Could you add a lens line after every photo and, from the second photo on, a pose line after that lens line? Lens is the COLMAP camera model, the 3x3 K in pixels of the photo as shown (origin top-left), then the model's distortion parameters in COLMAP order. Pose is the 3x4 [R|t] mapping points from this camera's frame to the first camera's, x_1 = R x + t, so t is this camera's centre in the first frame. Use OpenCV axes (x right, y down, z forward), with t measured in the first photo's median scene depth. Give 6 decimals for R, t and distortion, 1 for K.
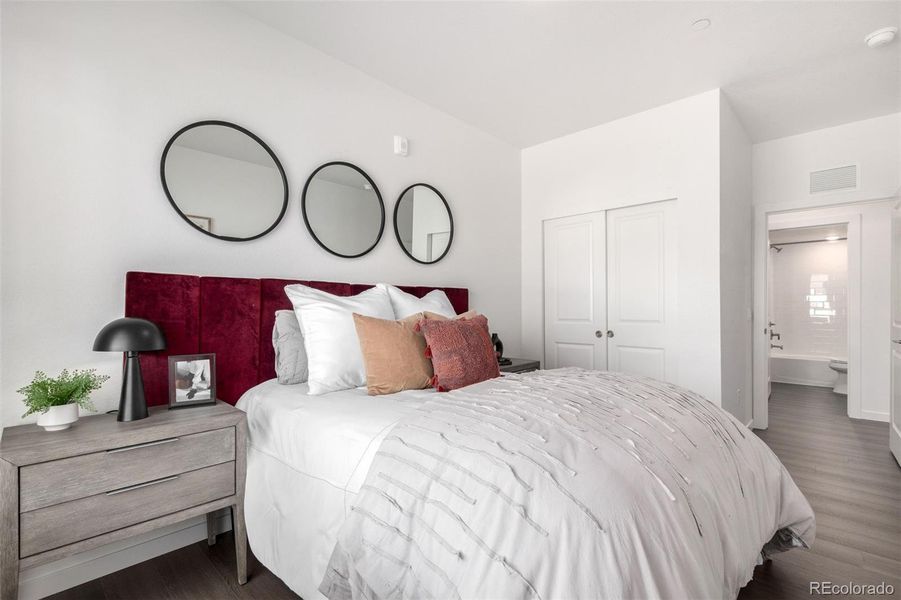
lens RADIAL K [[410.5, 0, 450.5], [0, 410.5, 300.0], [0, 0, 1]] dist [0.001407, 0.000515]
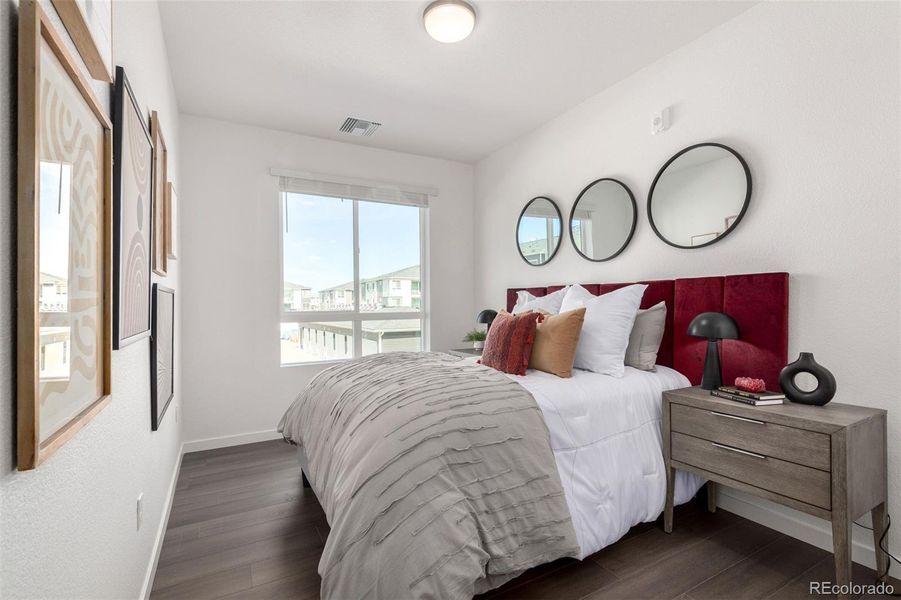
lens RADIAL K [[410.5, 0, 450.5], [0, 410.5, 300.0], [0, 0, 1]] dist [0.001407, 0.000515]
pose [[-0.300167, -0.013836, -0.953786, 1.212876], [0.020888, 0.999560, -0.021074, 0.027101], [0.953658, -0.026248, -0.299745, 1.165281]]
